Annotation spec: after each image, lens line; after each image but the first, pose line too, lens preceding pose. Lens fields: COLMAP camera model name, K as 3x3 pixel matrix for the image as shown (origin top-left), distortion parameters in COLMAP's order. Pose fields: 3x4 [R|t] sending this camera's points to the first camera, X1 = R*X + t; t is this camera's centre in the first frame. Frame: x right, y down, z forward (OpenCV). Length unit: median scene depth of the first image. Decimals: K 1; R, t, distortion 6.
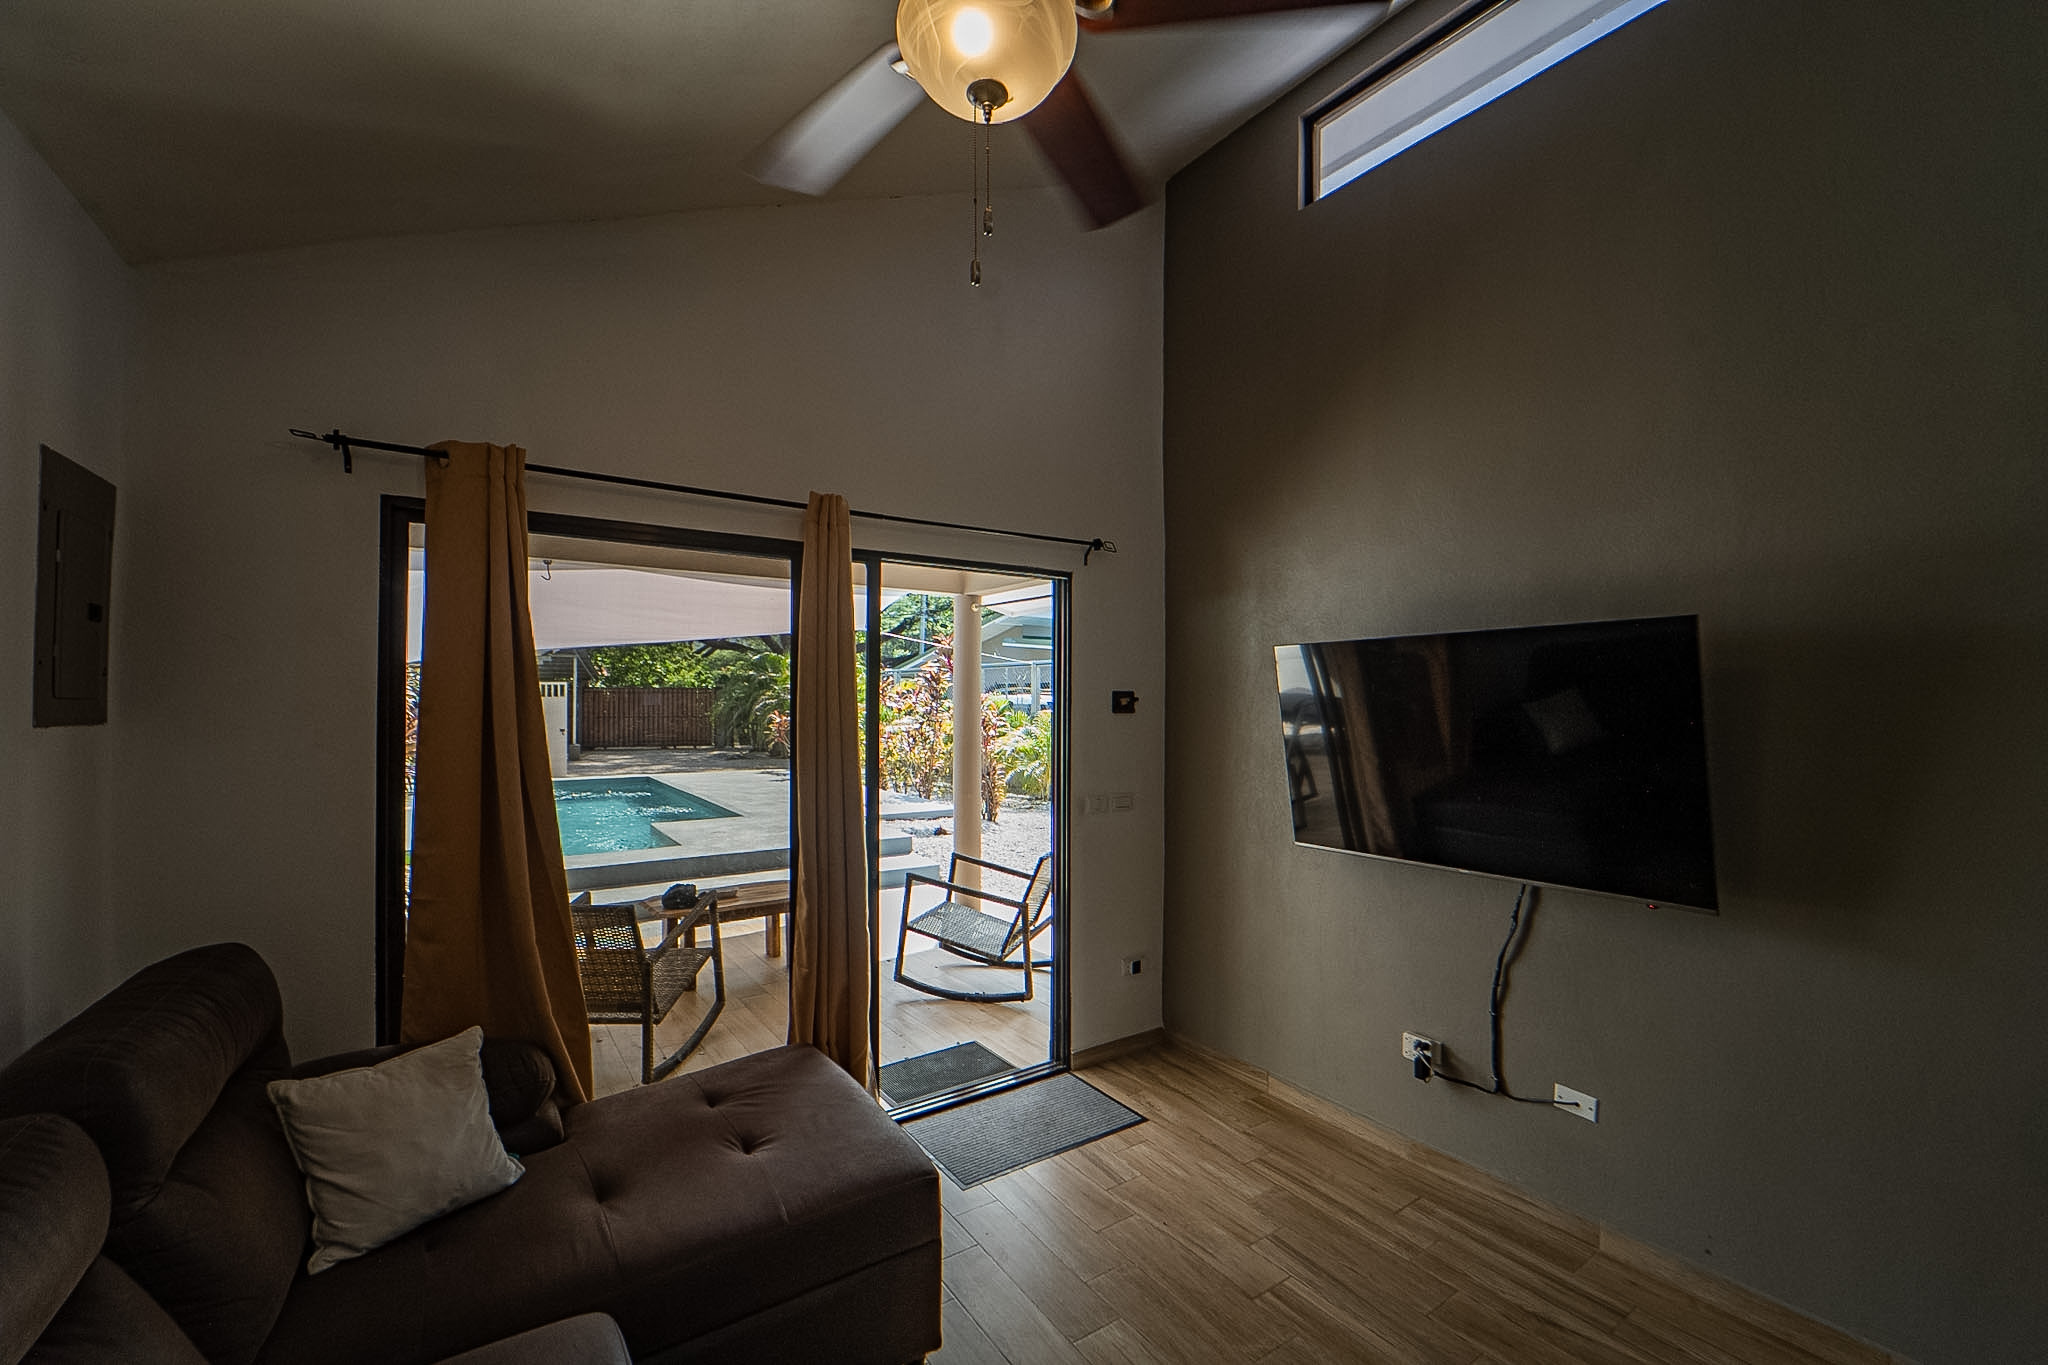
lens RADIAL K [[835.0, 0, 1028.4], [0, 835.0, 687.6], [0, 0, 1]] dist [-0.018762, -0.000632]
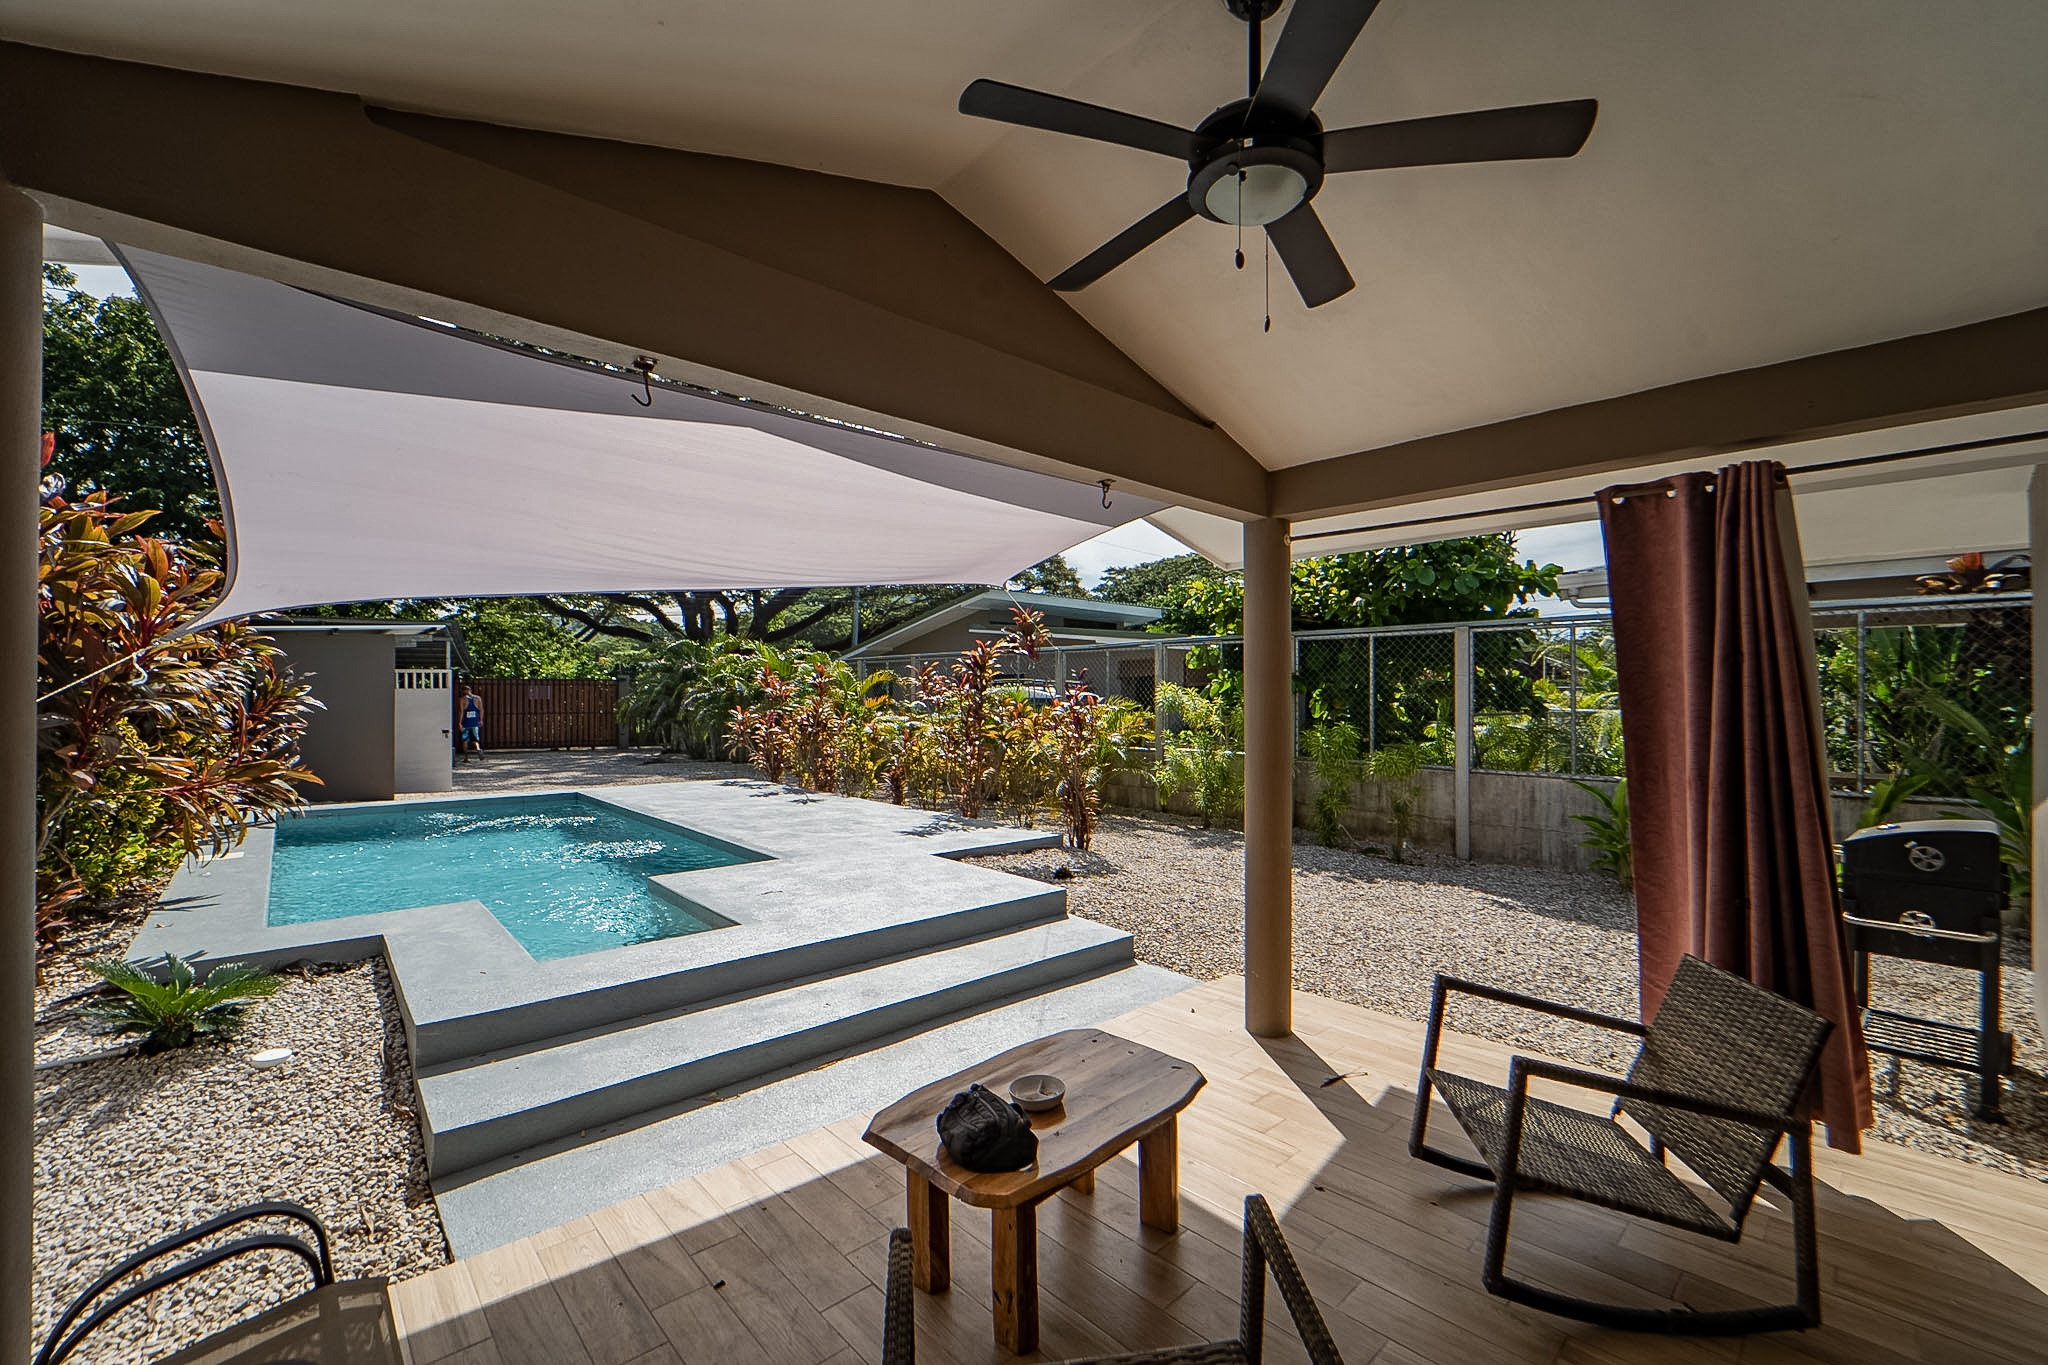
lens RADIAL K [[835.0, 0, 1020.3], [0, 835.0, 685.9], [0, 0, 1]] dist [-0.018762, -0.000632]
pose [[0.990916, 0.003336, 0.134442, -0.106089], [-0.003903, 0.999985, 0.003955, 0.003027], [-0.134427, -0.004444, 0.990914, 0.128395]]
